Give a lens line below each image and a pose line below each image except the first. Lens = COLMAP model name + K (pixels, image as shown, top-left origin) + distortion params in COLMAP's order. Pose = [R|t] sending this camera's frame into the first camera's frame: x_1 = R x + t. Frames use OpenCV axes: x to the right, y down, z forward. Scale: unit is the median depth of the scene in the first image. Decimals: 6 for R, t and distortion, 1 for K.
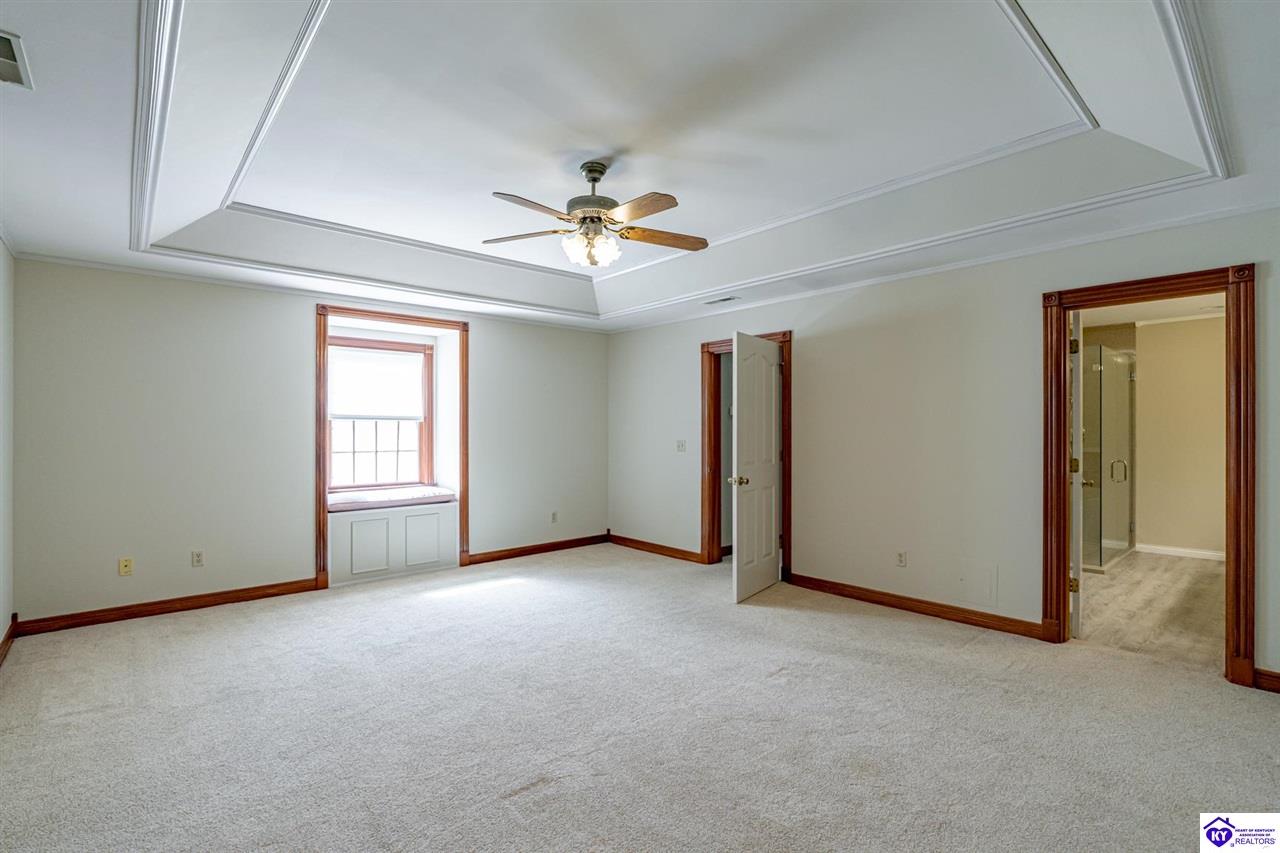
lens RADIAL K [[584.3, 0, 639.4], [0, 584.3, 428.2], [0, 0, 1]] dist [-0.011966, 0.002366]
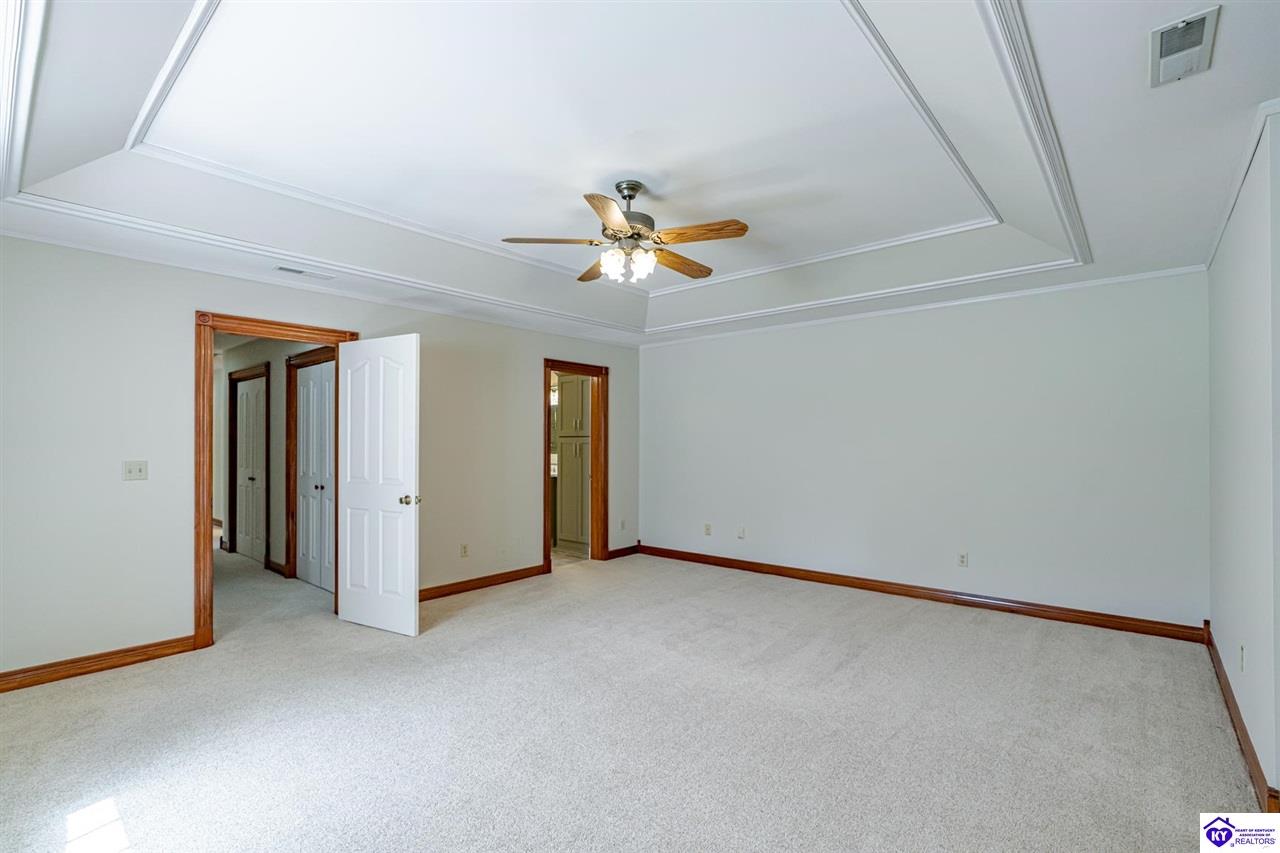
lens RADIAL K [[584.3, 0, 621.8], [0, 584.3, 444.6], [0, 0, 1]] dist [-0.011966, 0.002366]
pose [[-0.102450, -0.002252, 0.994736, -0.694143], [-0.000100, 0.999997, 0.002254, 0.002735], [-0.994738, 0.000132, -0.102450, 0.709564]]
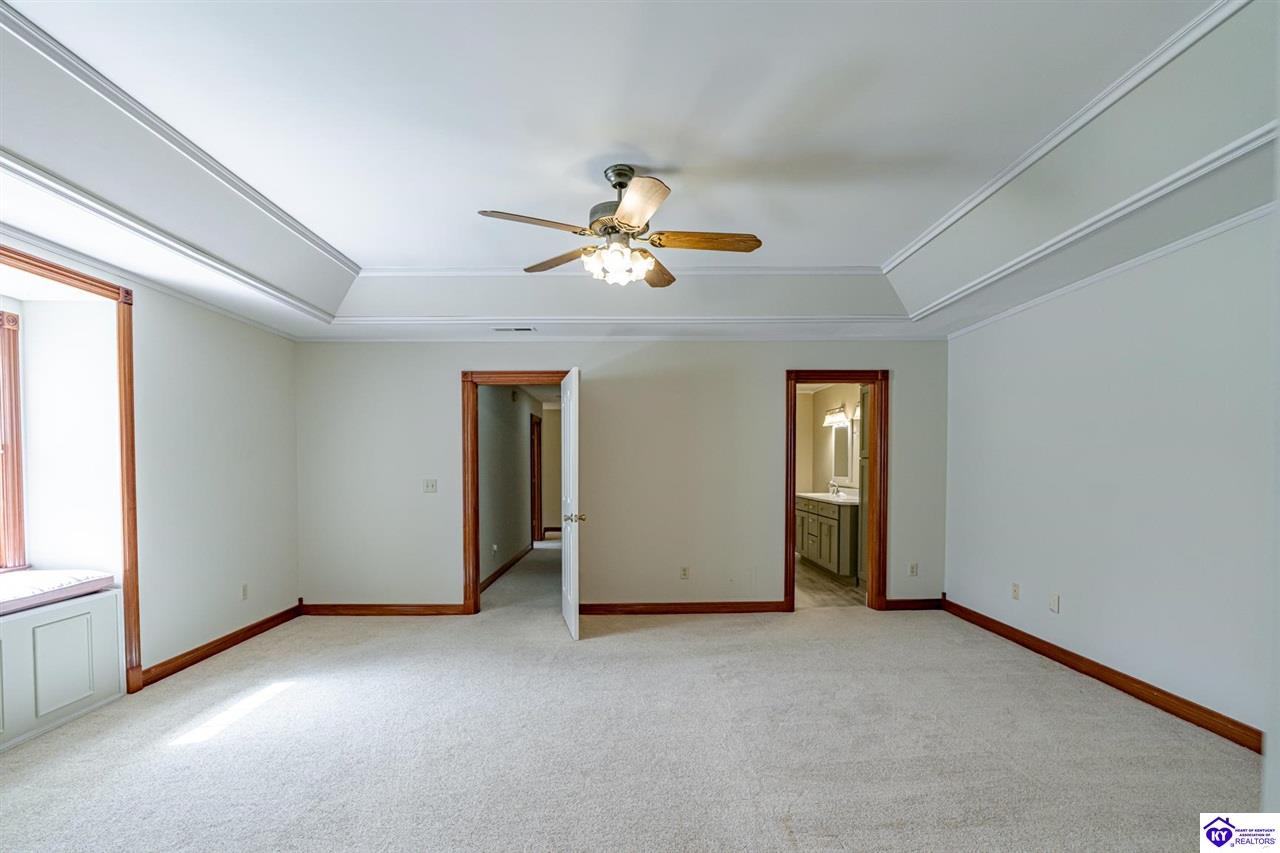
lens RADIAL K [[584.3, 0, 629.5], [0, 584.3, 482.8], [0, 0, 1]] dist [-0.011966, 0.002366]
pose [[0.661554, -0.021922, 0.749577, -0.475125], [0.003082, 0.999644, 0.026515, 0.003881], [-0.749891, -0.015232, 0.661386, 0.249874]]
